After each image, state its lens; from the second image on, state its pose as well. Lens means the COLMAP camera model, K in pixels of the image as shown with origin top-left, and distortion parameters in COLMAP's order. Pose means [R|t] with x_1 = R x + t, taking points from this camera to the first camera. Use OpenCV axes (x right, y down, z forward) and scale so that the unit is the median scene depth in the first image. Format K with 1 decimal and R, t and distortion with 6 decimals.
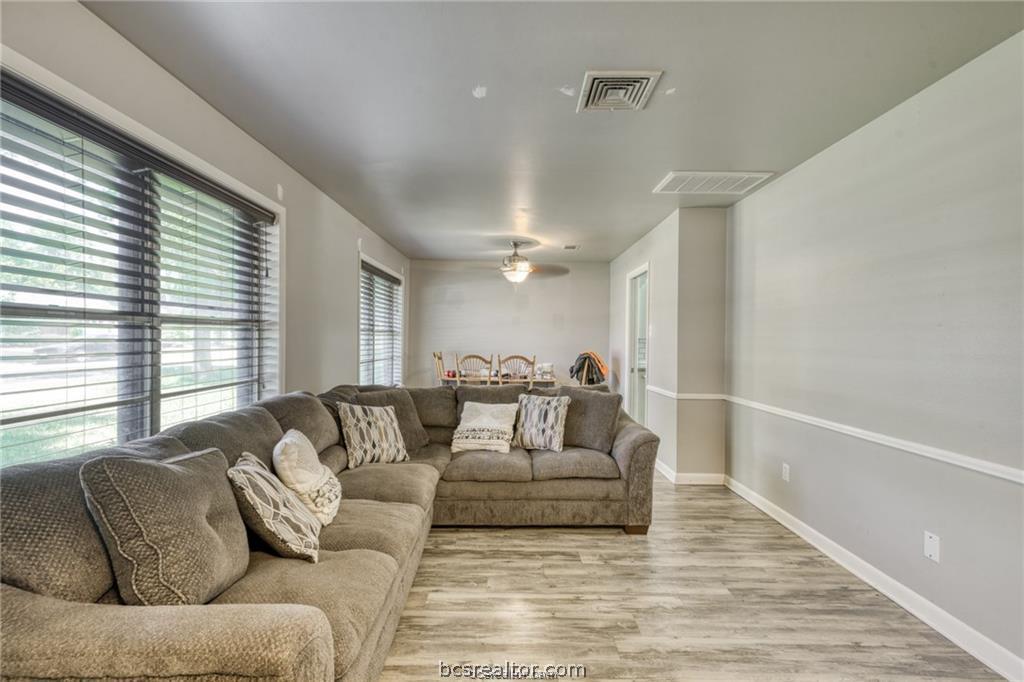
lens RADIAL K [[461.3, 0, 512.0], [0, 461.3, 341.0], [0, 0, 1]] dist [0.003096, 0.000313]
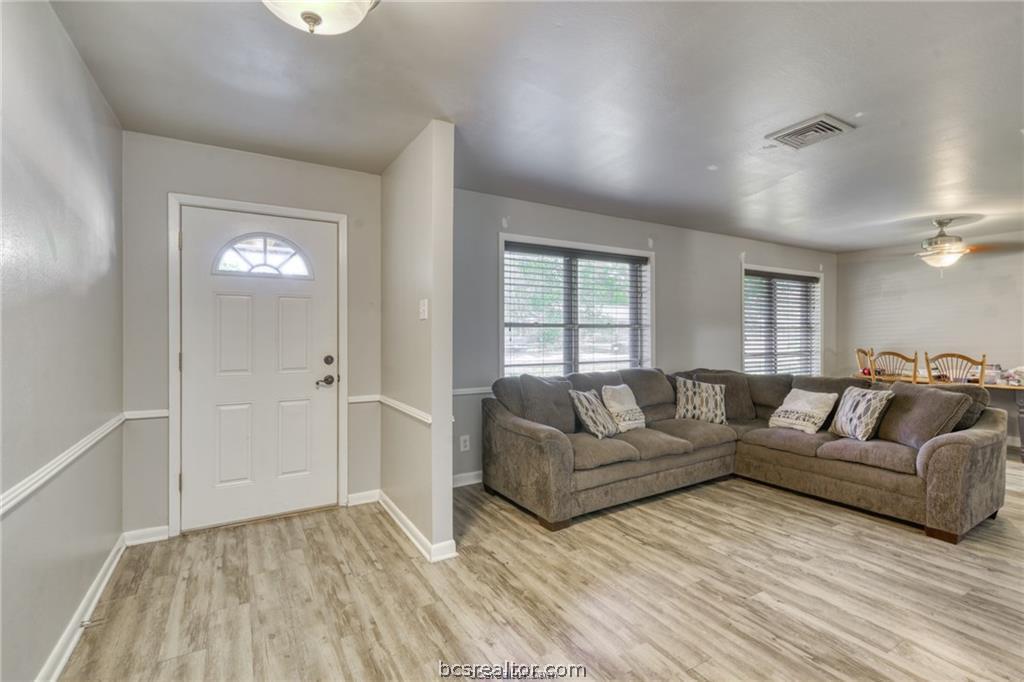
lens RADIAL K [[461.3, 0, 512.0], [0, 461.3, 341.0], [0, 0, 1]] dist [0.003096, 0.000313]
pose [[0.514153, 0.003338, -0.857692, 0.637605], [0.001276, 0.999988, 0.004656, 0.008028], [0.857697, -0.003489, 0.514143, -0.237360]]
